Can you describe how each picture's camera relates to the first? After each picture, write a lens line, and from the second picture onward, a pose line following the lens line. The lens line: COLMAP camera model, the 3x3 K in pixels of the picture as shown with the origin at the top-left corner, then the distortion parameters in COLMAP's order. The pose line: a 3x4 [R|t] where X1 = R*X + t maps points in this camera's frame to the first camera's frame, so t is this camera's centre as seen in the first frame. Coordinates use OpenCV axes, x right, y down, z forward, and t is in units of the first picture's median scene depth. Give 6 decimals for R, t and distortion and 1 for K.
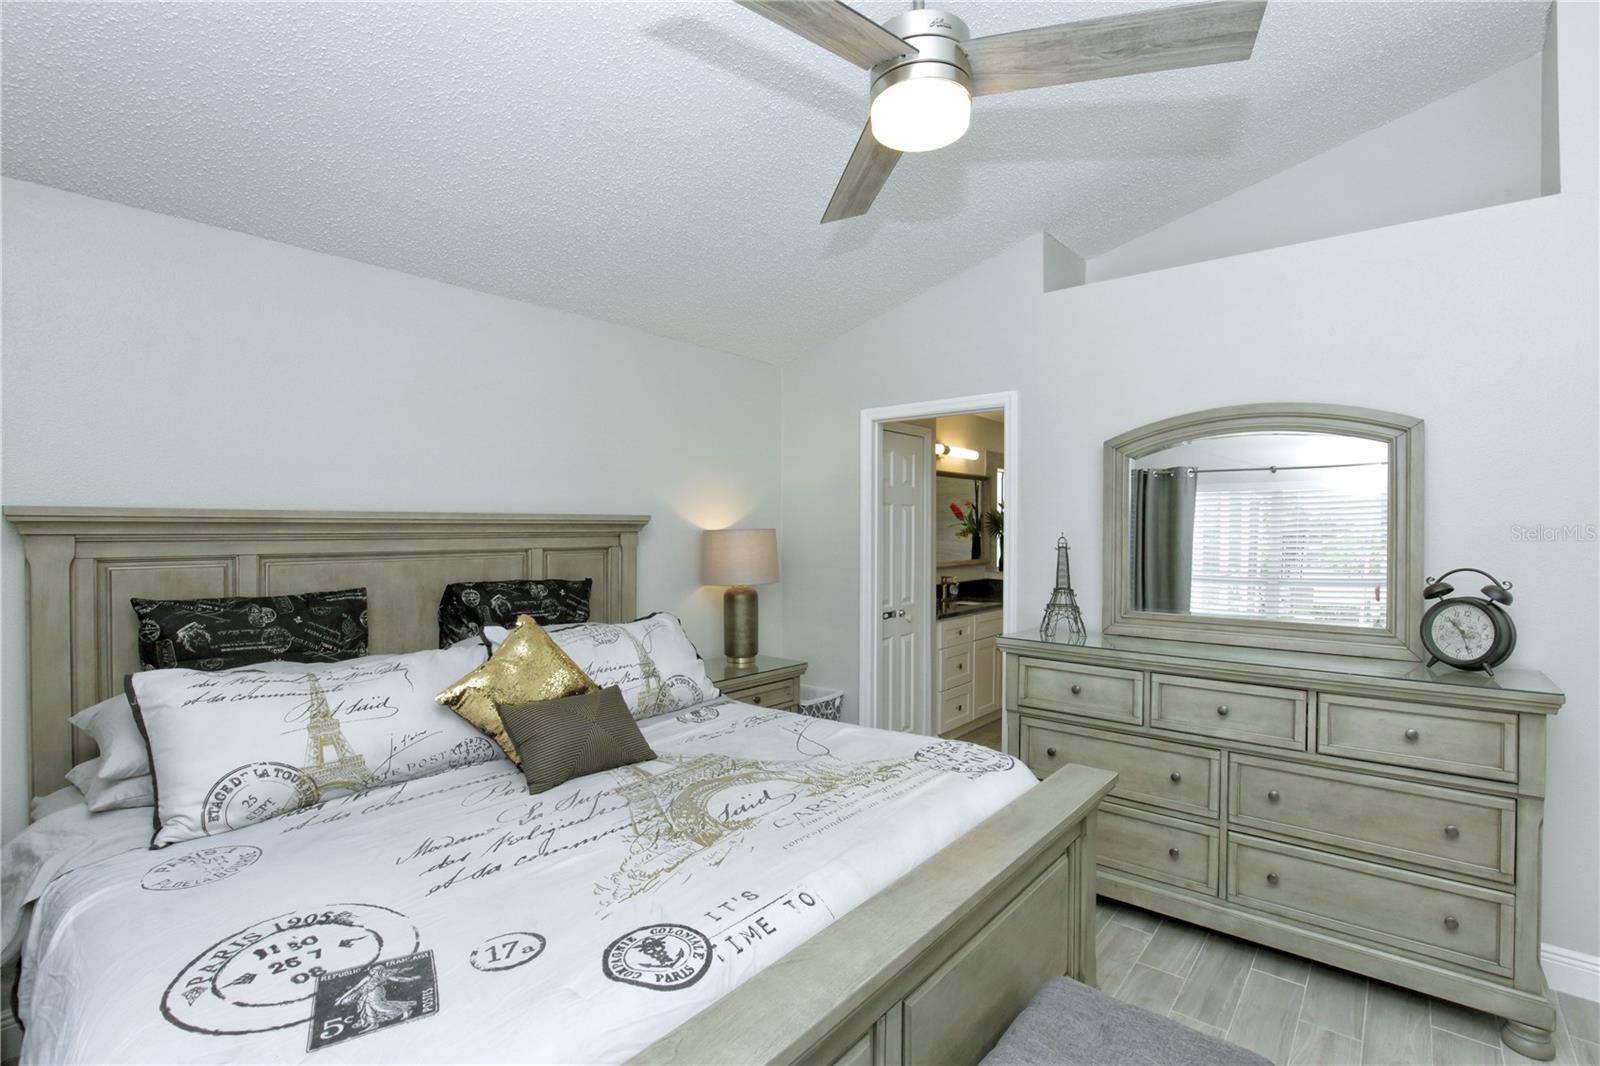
lens RADIAL K [[746.4, 0, 796.7], [0, 746.4, 531.4], [0, 0, 1]] dist [-0.002229, -0.000585]
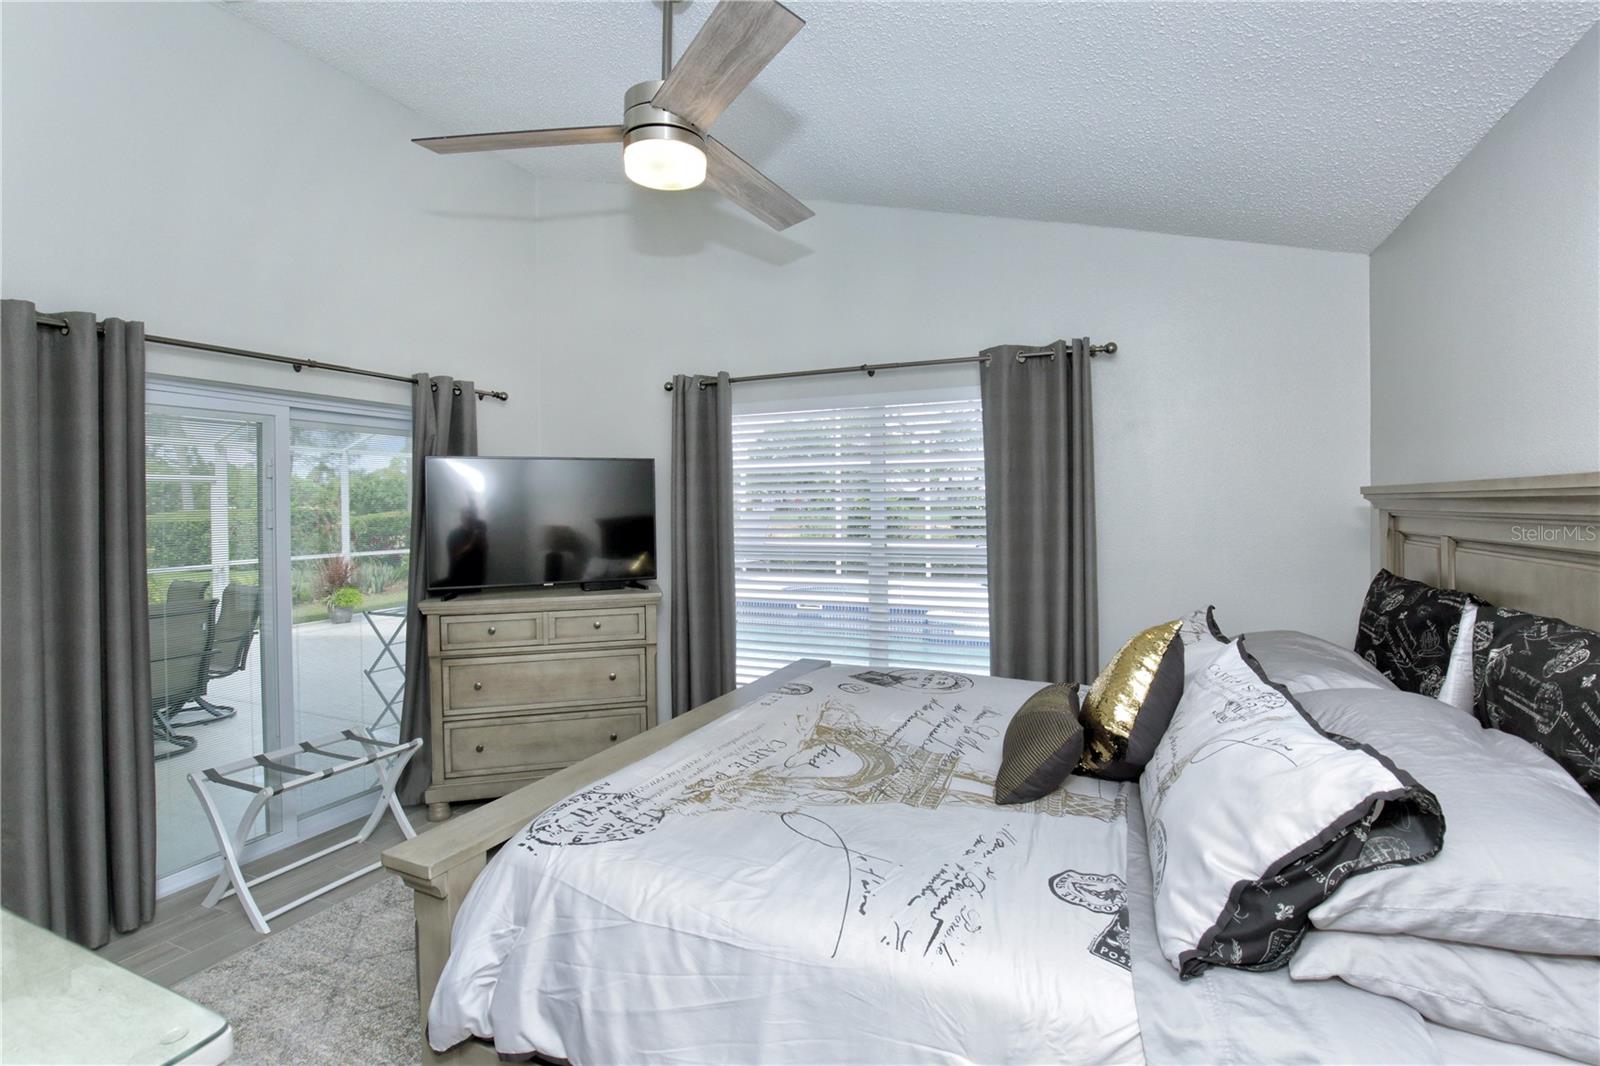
lens RADIAL K [[746.4, 0, 797.2], [0, 746.4, 521.4], [0, 0, 1]] dist [-0.002229, -0.000585]
pose [[-0.961789, 0.013377, -0.273465, 0.249003], [0.007267, 0.999701, 0.023343, -0.012363], [0.273695, 0.020464, -0.961599, 1.890609]]
